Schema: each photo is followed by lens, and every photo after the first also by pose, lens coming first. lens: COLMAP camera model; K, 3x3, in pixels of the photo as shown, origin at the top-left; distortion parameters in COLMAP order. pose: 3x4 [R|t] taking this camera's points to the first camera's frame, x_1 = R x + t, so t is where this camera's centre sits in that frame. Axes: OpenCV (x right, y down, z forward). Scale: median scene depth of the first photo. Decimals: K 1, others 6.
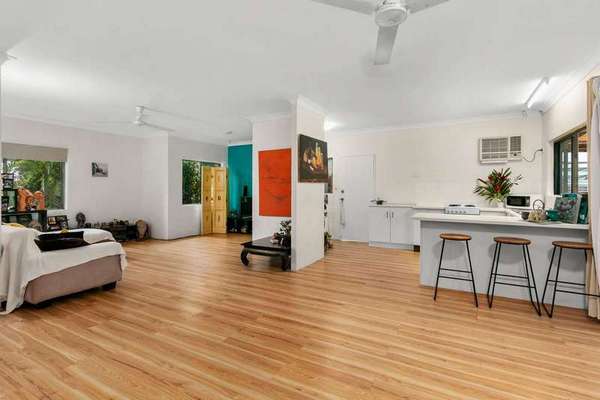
lens RADIAL K [[291.1, 0, 300.7], [0, 291.1, 189.1], [0, 0, 1]] dist [-0.000267, -0.000206]
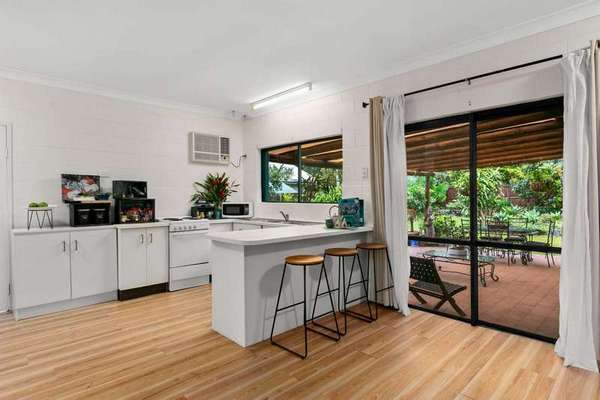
lens RADIAL K [[328.3, 0, 300.0], [0, 328.3, 200.0], [0, 0, 1]] dist [0.002450, 0.000607]
pose [[0.279712, -0.012661, 0.960000, -0.124316], [0.009829, 0.999898, 0.010324, 0.002082], [-0.960034, 0.006548, 0.279808, 0.366700]]
